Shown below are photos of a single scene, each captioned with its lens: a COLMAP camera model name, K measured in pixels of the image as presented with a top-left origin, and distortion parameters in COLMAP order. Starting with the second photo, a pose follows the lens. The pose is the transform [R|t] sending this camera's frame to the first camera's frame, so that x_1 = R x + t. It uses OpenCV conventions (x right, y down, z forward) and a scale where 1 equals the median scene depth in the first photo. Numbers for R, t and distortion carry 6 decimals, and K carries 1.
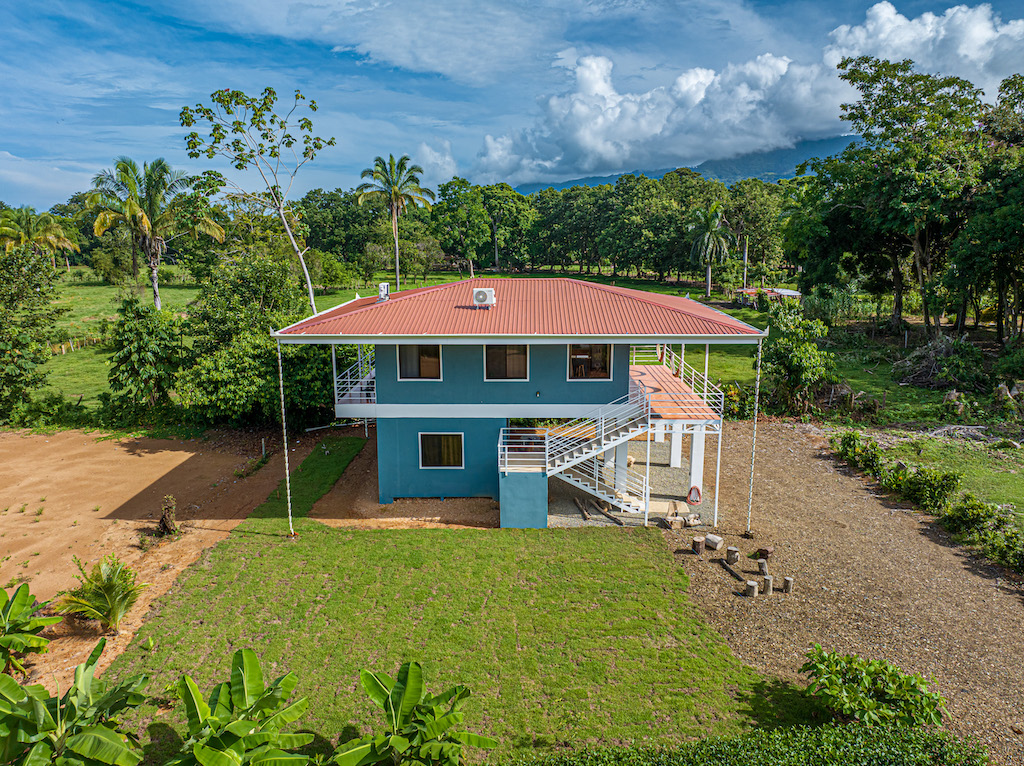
lens RADIAL K [[722.4, 0, 507.4], [0, 722.4, 389.3], [0, 0, 1]] dist [-0.053979, 0.020196]
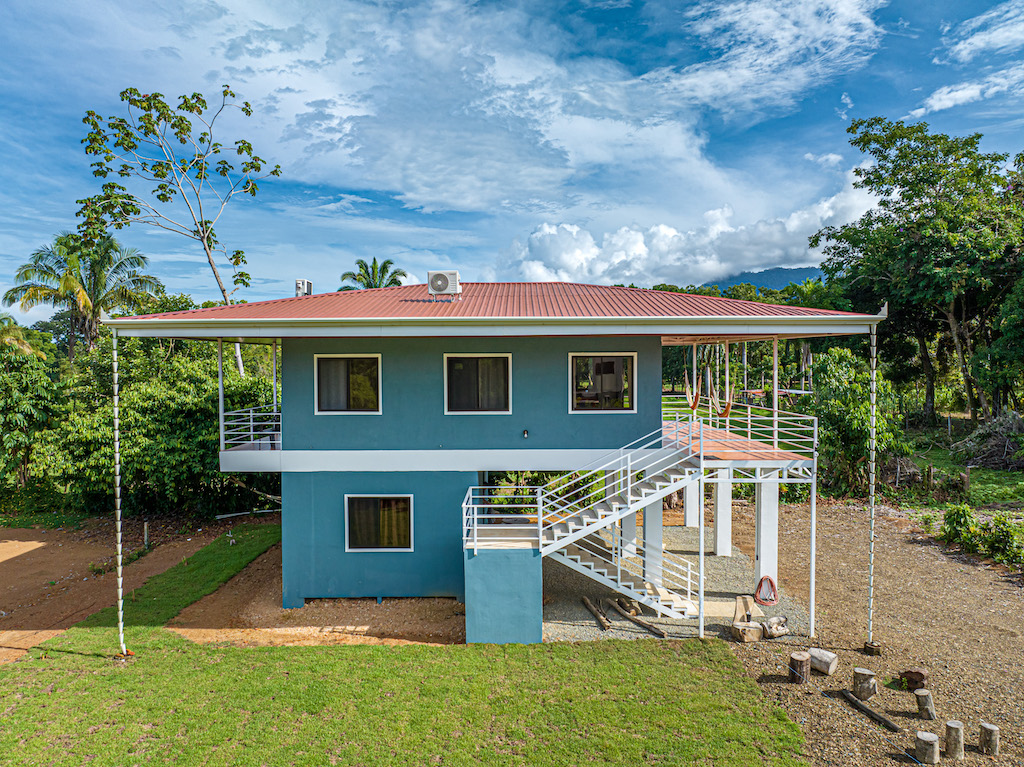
lens RADIAL K [[722.4, 0, 507.0], [0, 722.4, 385.4], [0, 0, 1]] dist [-0.053979, 0.020196]
pose [[0.999892, -0.002799, 0.014428, 0.007448], [0.005359, 0.983547, -0.180571, 0.038180], [-0.013686, 0.180629, 0.983456, 0.157581]]
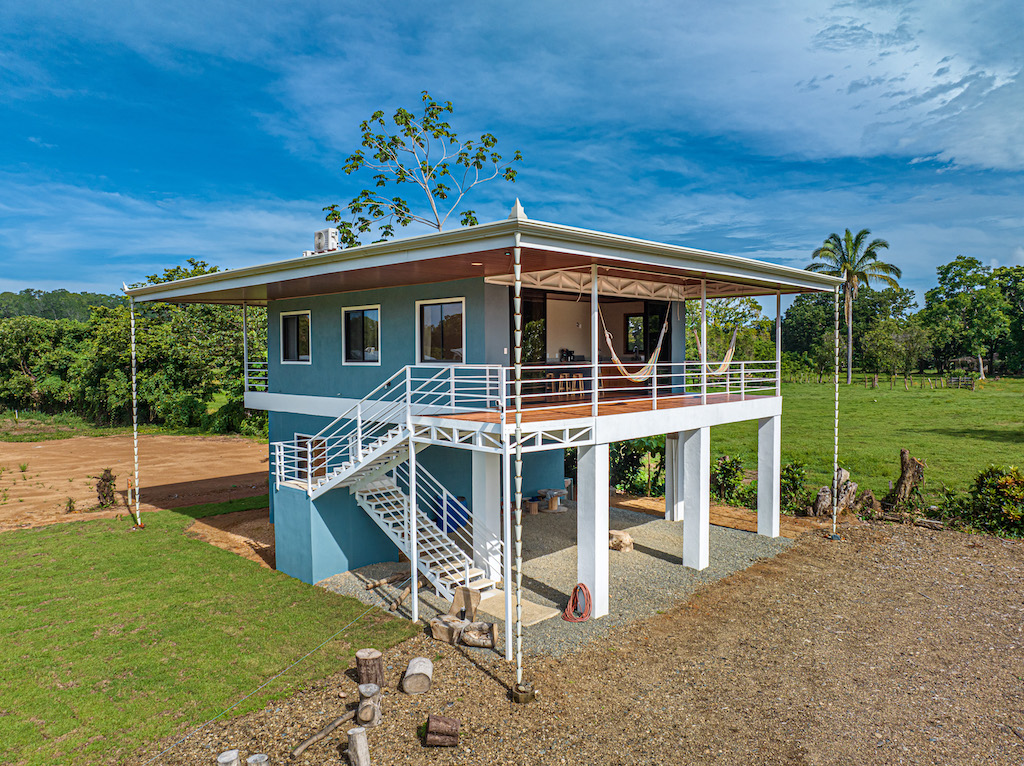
lens RADIAL K [[722.4, 0, 512.4], [0, 722.4, 377.9], [0, 0, 1]] dist [-0.053979, 0.020196]
pose [[0.741178, 0.021108, -0.670977, 0.261310], [-0.138809, 0.982724, -0.122416, 0.029856], [0.656801, 0.183870, 0.731303, 0.274691]]
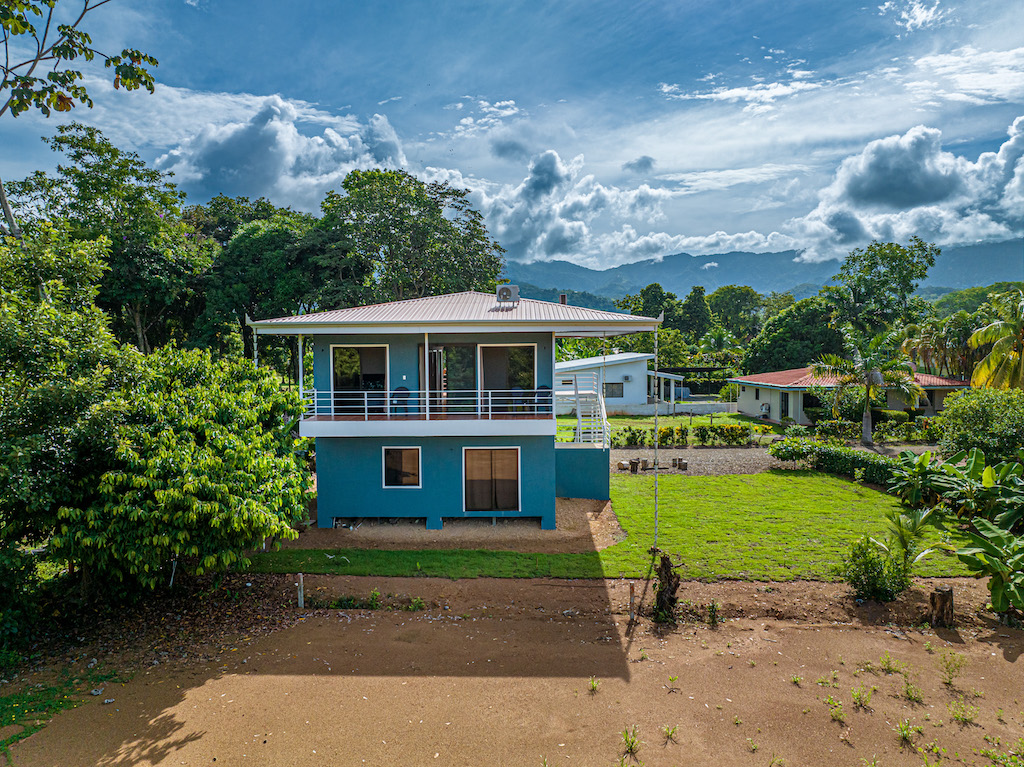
lens RADIAL K [[722.4, 0, 506.6], [0, 722.4, 382.9], [0, 0, 1]] dist [-0.053979, 0.020196]
pose [[-0.004185, -0.045566, 0.998953, -0.517713], [0.218823, 0.974709, 0.045377, -0.035687], [-0.975756, 0.218784, 0.005892, 0.498998]]
